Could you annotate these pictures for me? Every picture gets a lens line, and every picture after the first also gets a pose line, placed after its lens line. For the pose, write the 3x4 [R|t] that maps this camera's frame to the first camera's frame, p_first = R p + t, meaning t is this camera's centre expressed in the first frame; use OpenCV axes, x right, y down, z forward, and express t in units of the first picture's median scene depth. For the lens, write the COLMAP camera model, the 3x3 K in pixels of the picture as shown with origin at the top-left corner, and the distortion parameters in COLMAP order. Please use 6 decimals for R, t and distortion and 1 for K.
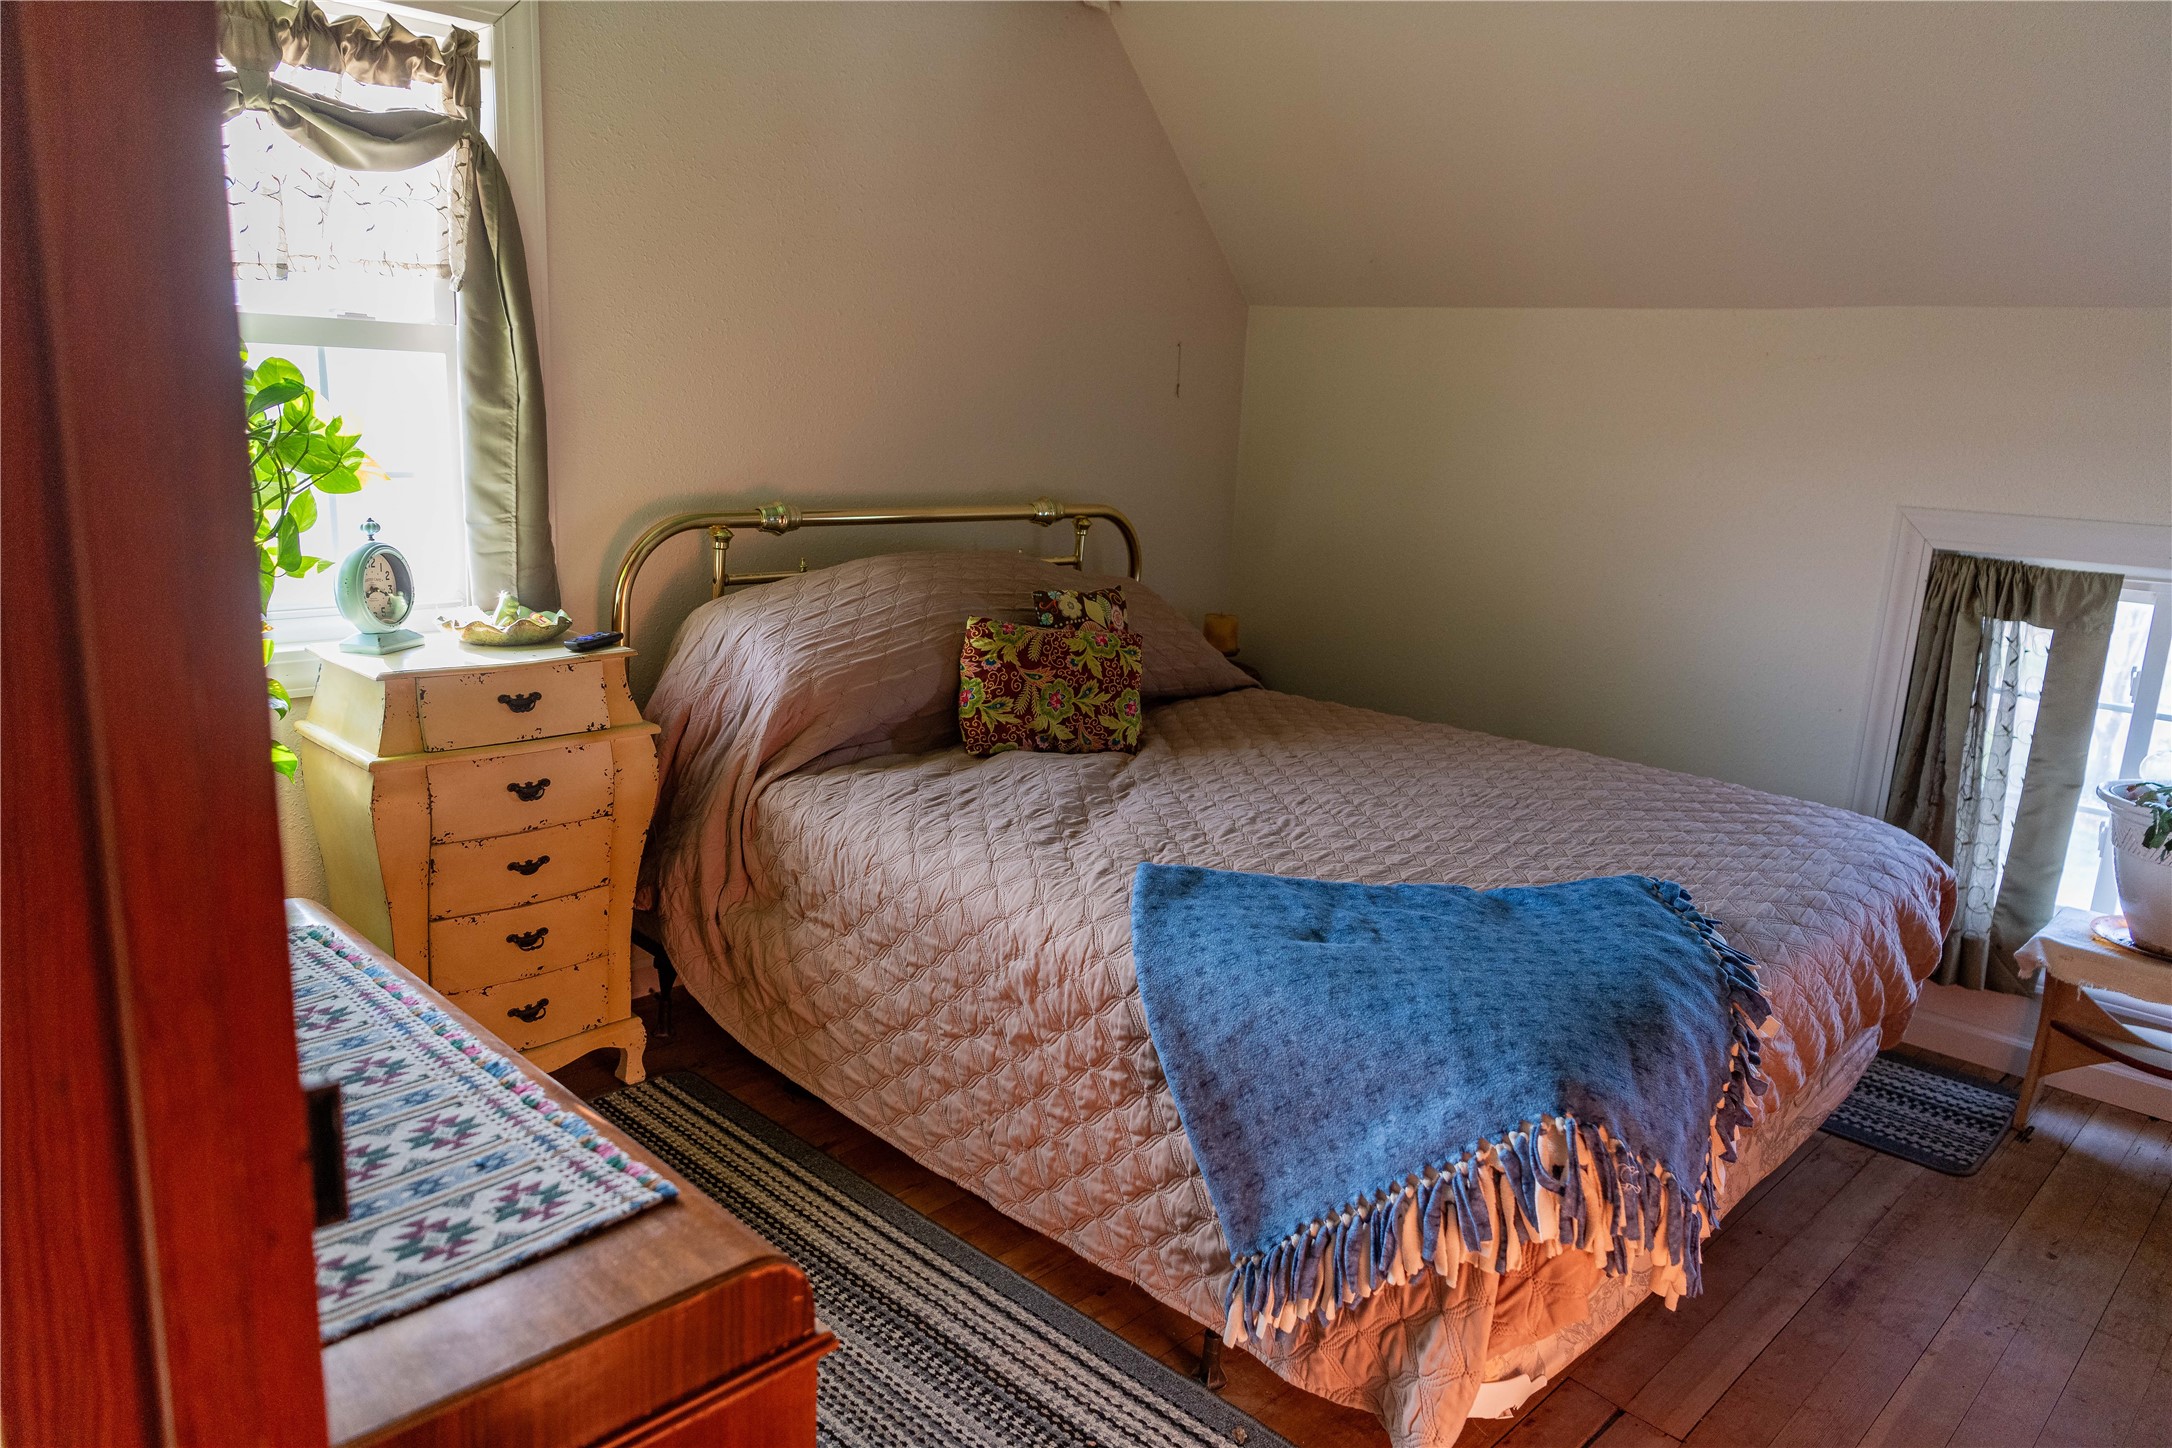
lens RADIAL K [[1462.3, 0, 1085.8], [0, 1462.3, 726.6], [0, 0, 1]] dist [0.006882, -0.002235]
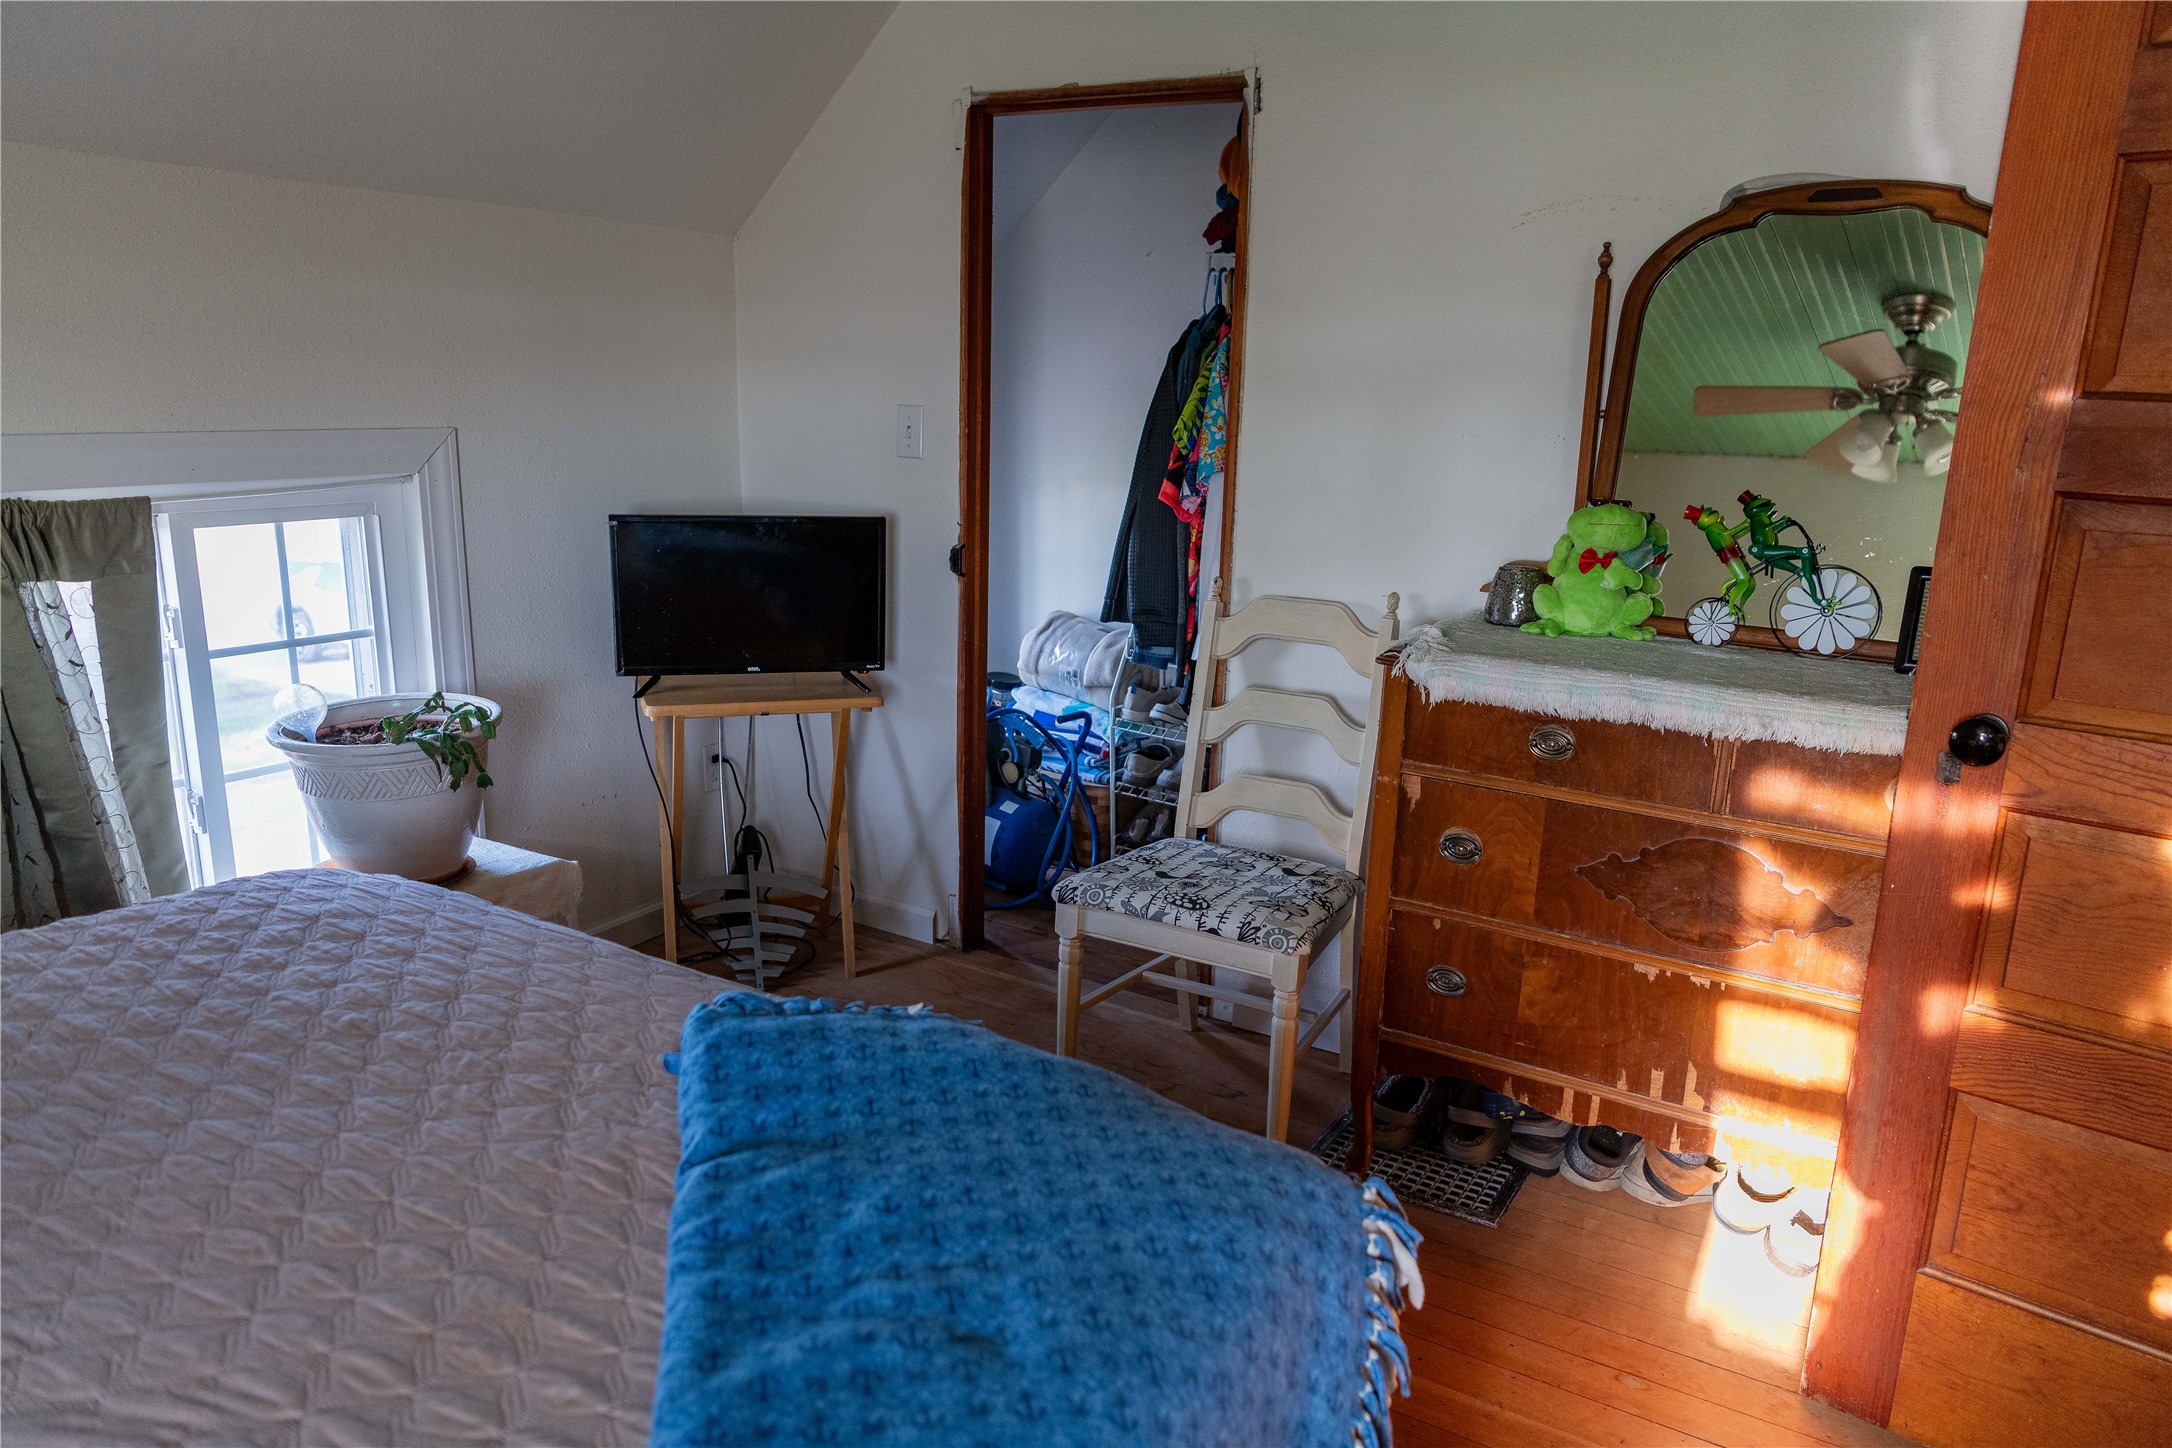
lens RADIAL K [[1462.3, 0, 1089.1], [0, 1462.3, 723.6], [0, 0, 1]] dist [0.006882, -0.002235]
pose [[-0.244256, -0.283188, 0.927439, -0.231367], [0.169201, 0.929290, 0.328315, -0.190937], [-0.954835, 0.237116, -0.179069, 0.790892]]
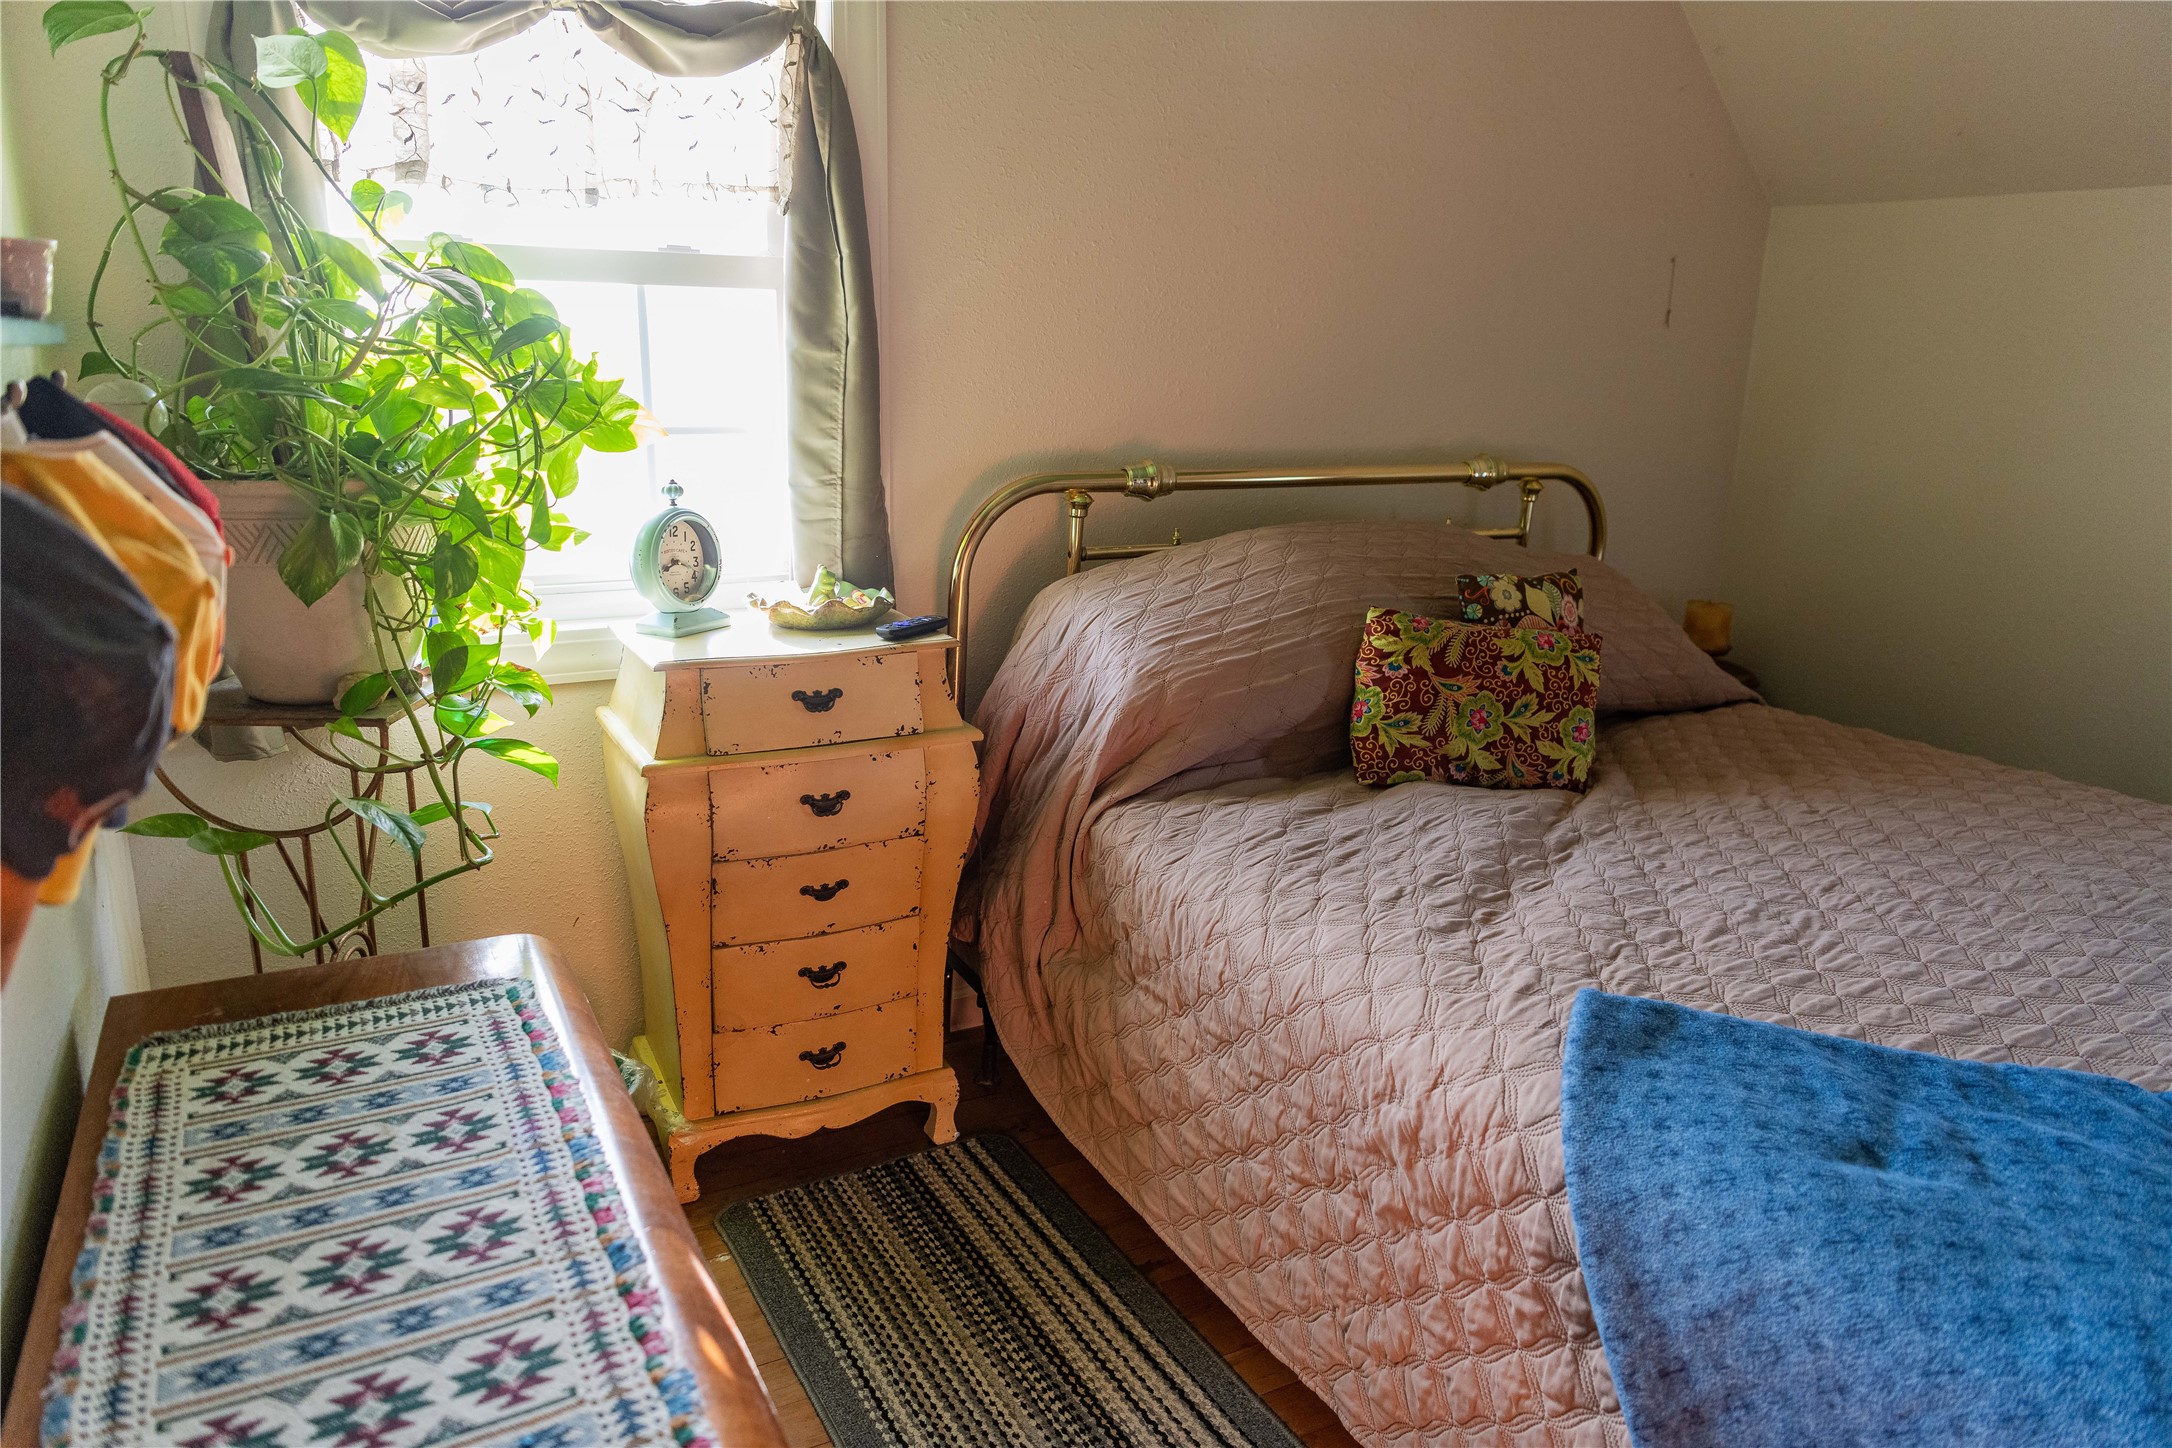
lens RADIAL K [[1462.3, 0, 1082.8], [0, 1462.3, 728.7], [0, 0, 1]] dist [0.006882, -0.002235]
pose [[0.954805, 0.054020, -0.292284, 0.006914], [-0.045102, 0.998291, 0.037168, -0.037523], [0.293792, -0.022305, 0.955609, 0.234427]]
